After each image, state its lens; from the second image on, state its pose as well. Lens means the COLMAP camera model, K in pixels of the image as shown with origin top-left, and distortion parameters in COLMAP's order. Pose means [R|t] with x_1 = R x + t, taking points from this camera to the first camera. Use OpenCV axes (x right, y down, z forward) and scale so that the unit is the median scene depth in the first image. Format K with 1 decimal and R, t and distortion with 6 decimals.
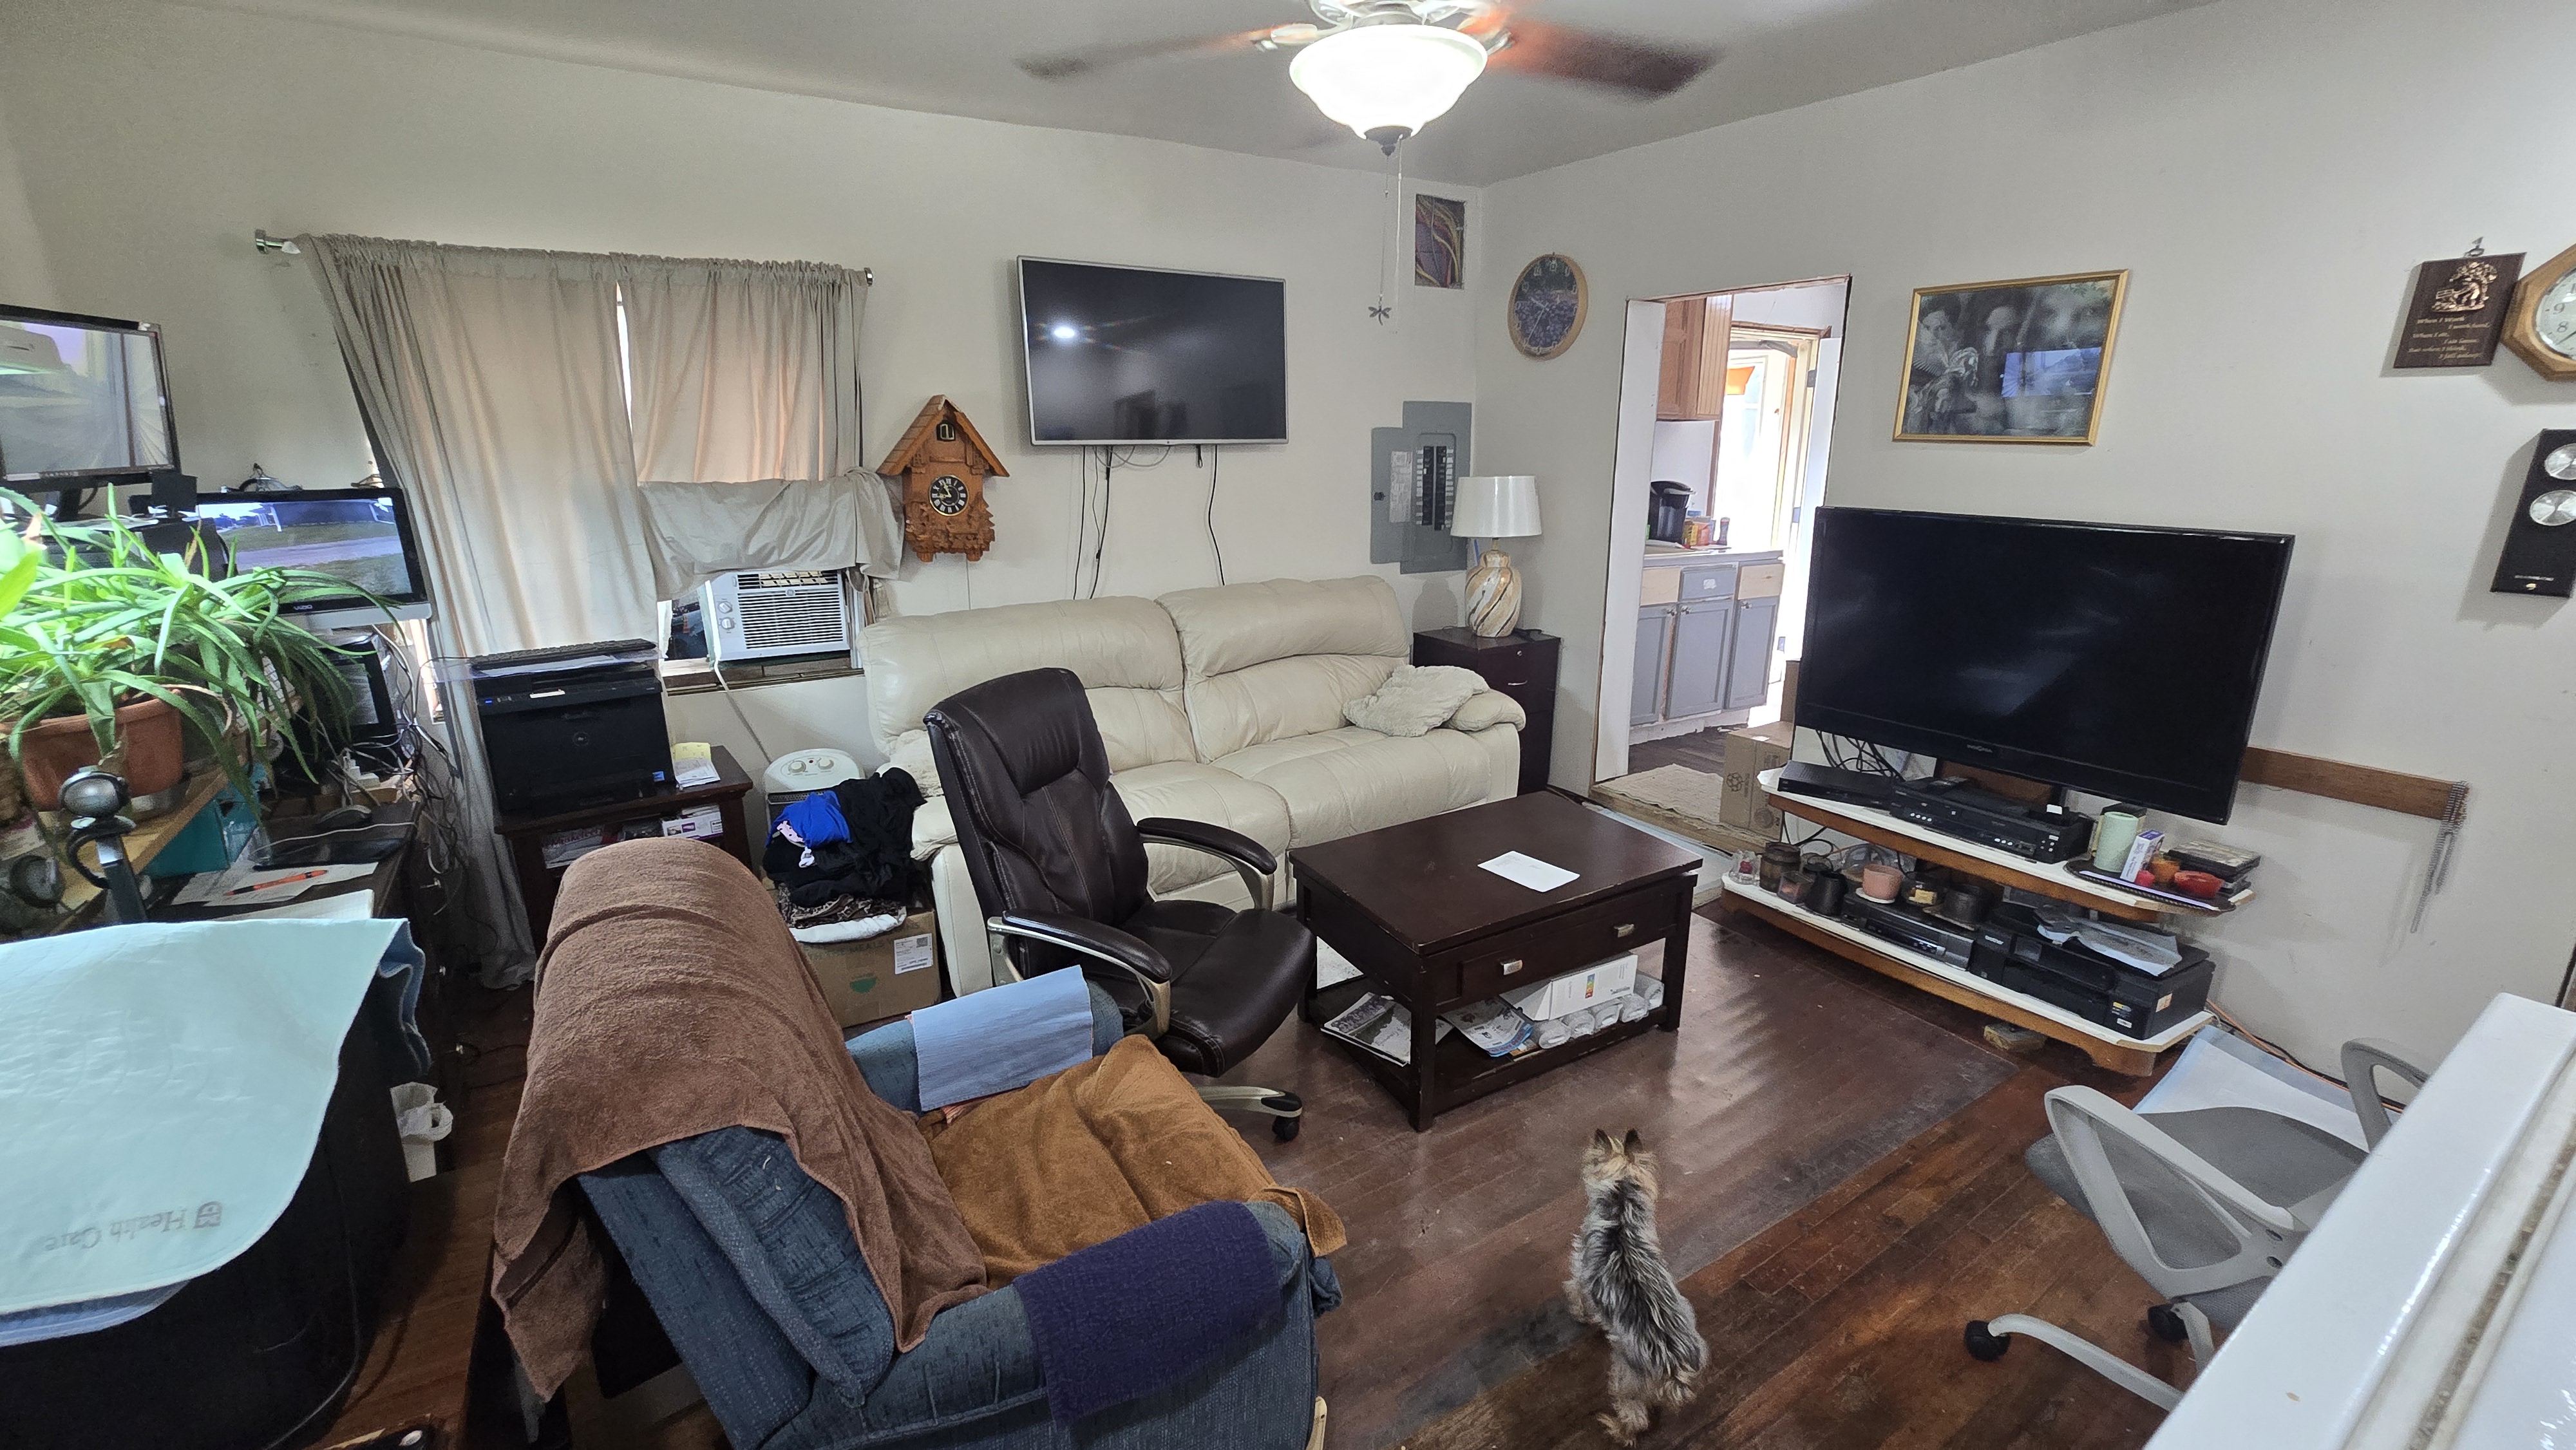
lens RADIAL K [[1002.8, 0, 1288.0], [0, 1002.8, 725.0], [0, 0, 1]] dist [0.000252, 0.000027]
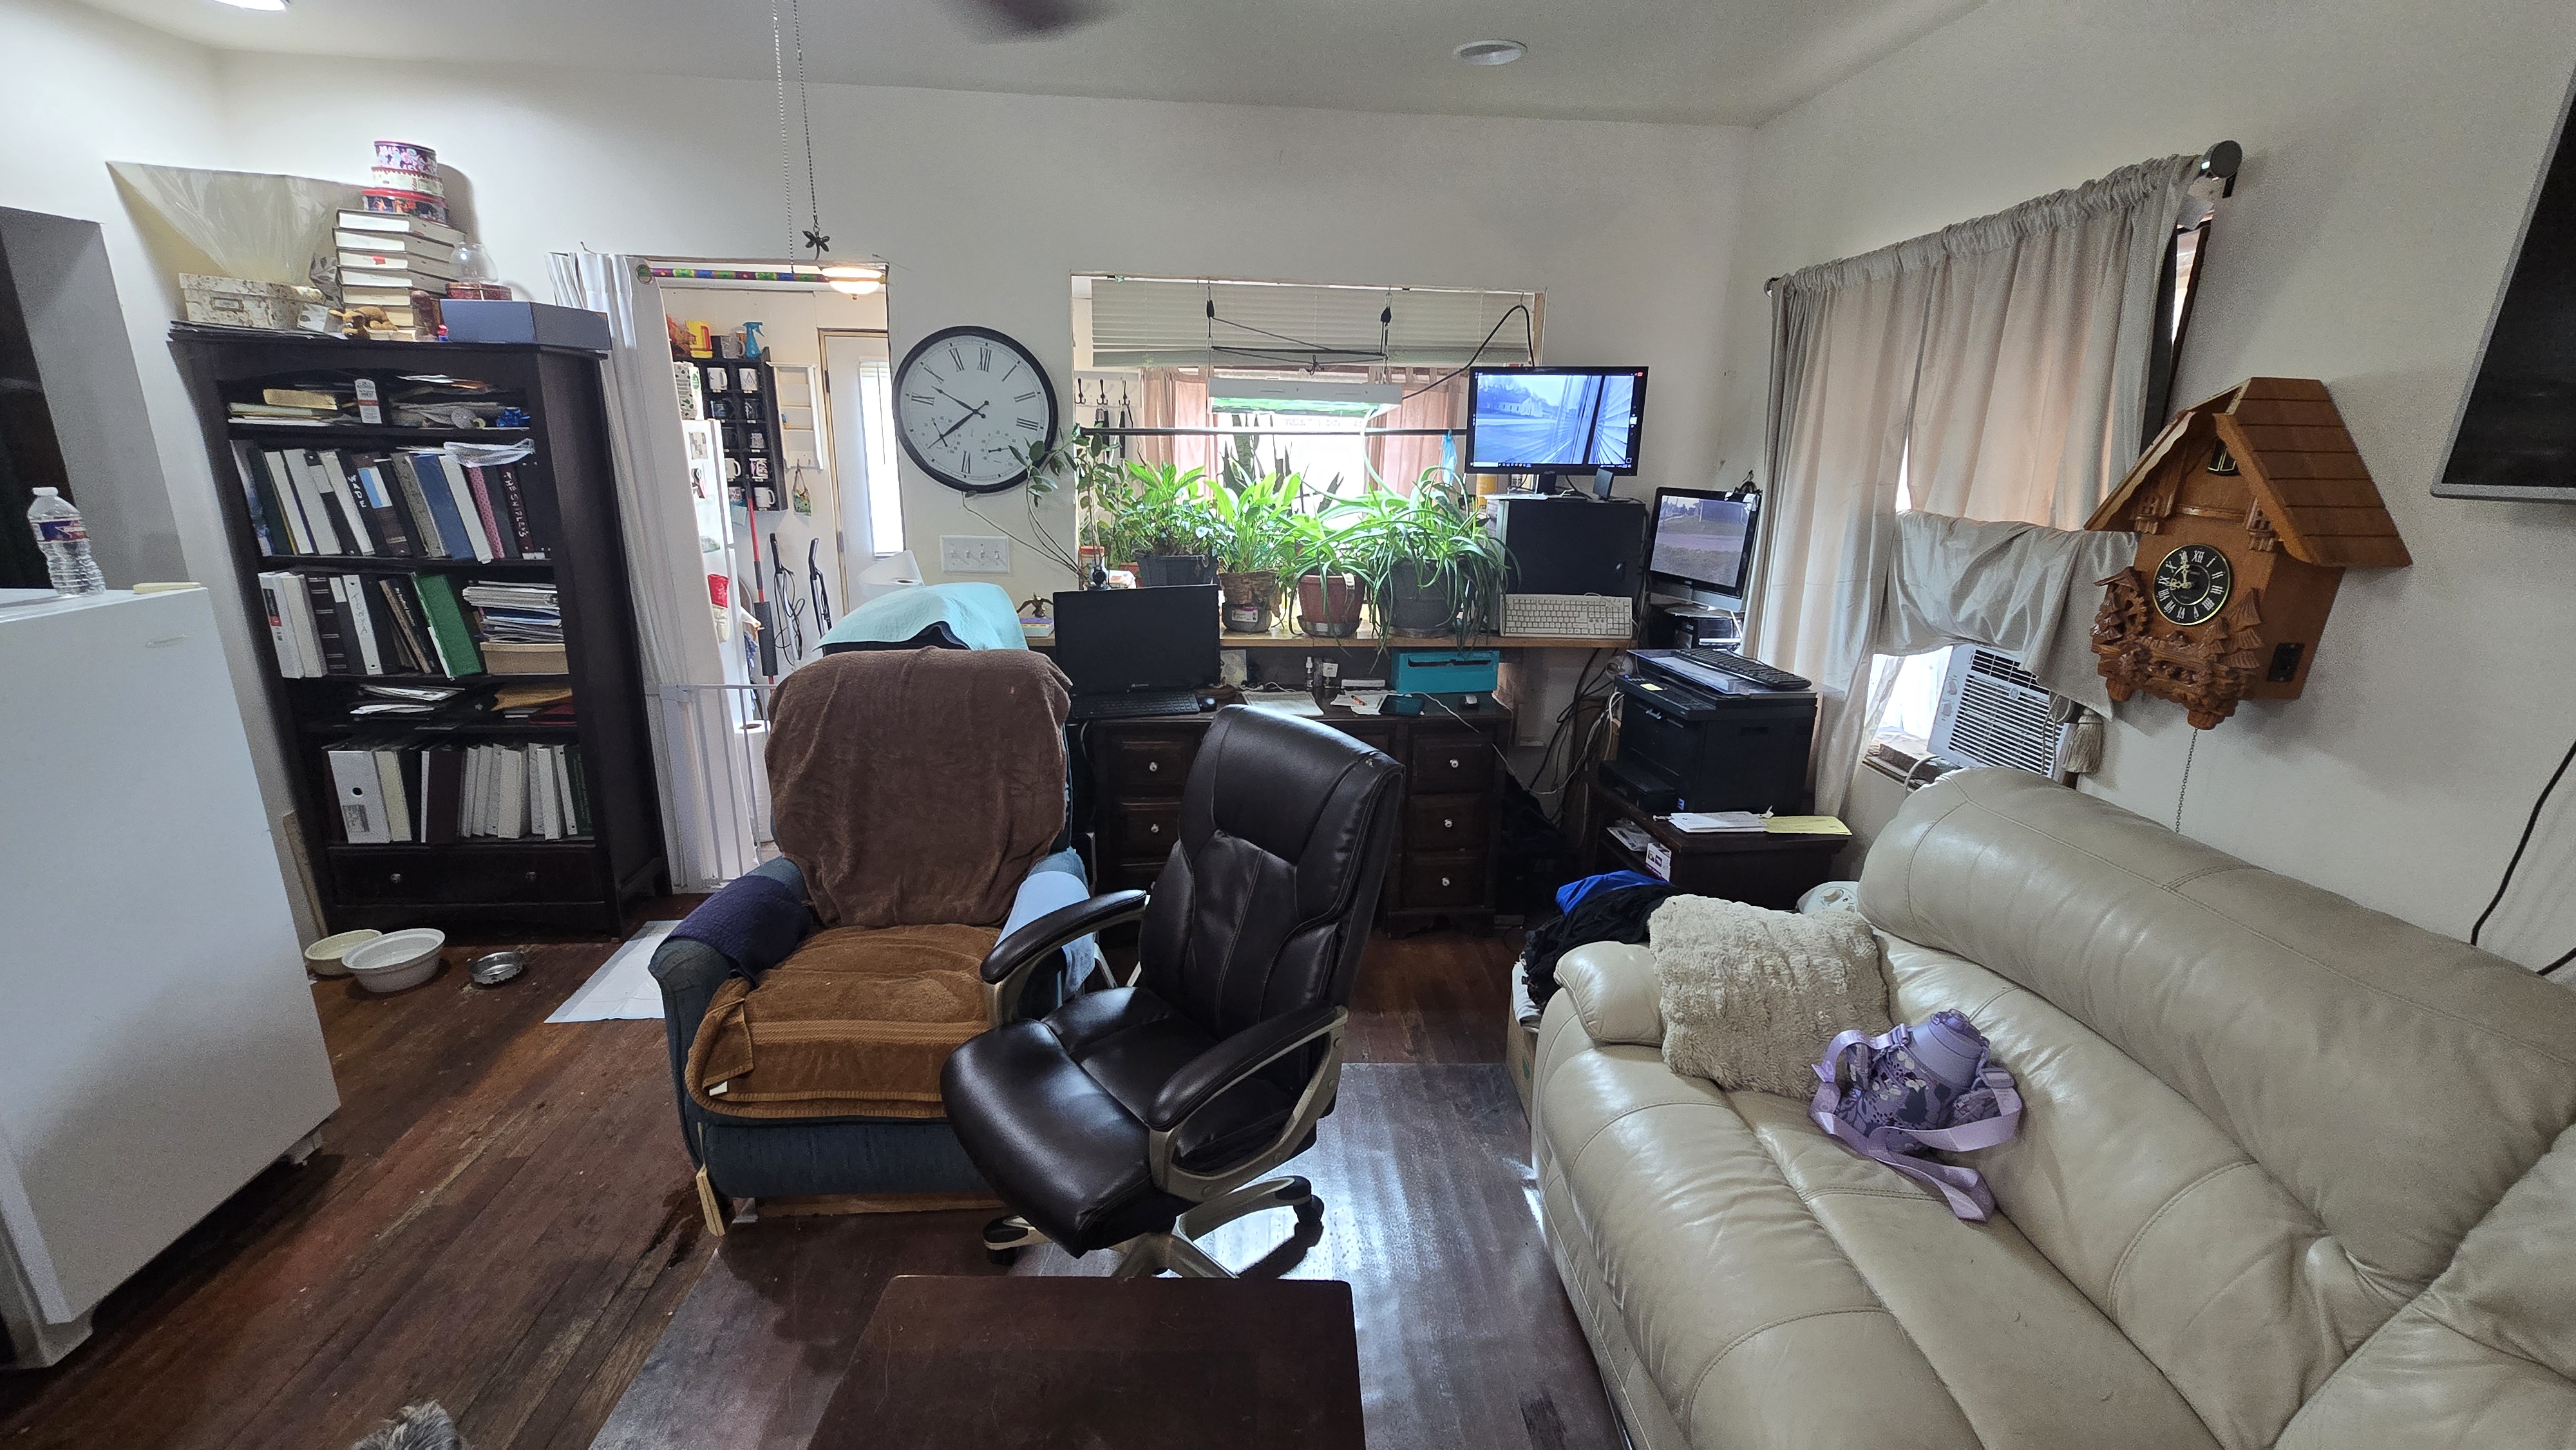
lens RADIAL K [[1002.8, 0, 1288.0], [0, 1002.8, 725.0], [0, 0, 1]] dist [0.000252, 0.000027]
pose [[-0.479004, 0.229925, -0.847166, 0.323156], [-0.273809, 0.877801, 0.393057, -0.259476], [0.834017, 0.420237, -0.357515, 0.904151]]
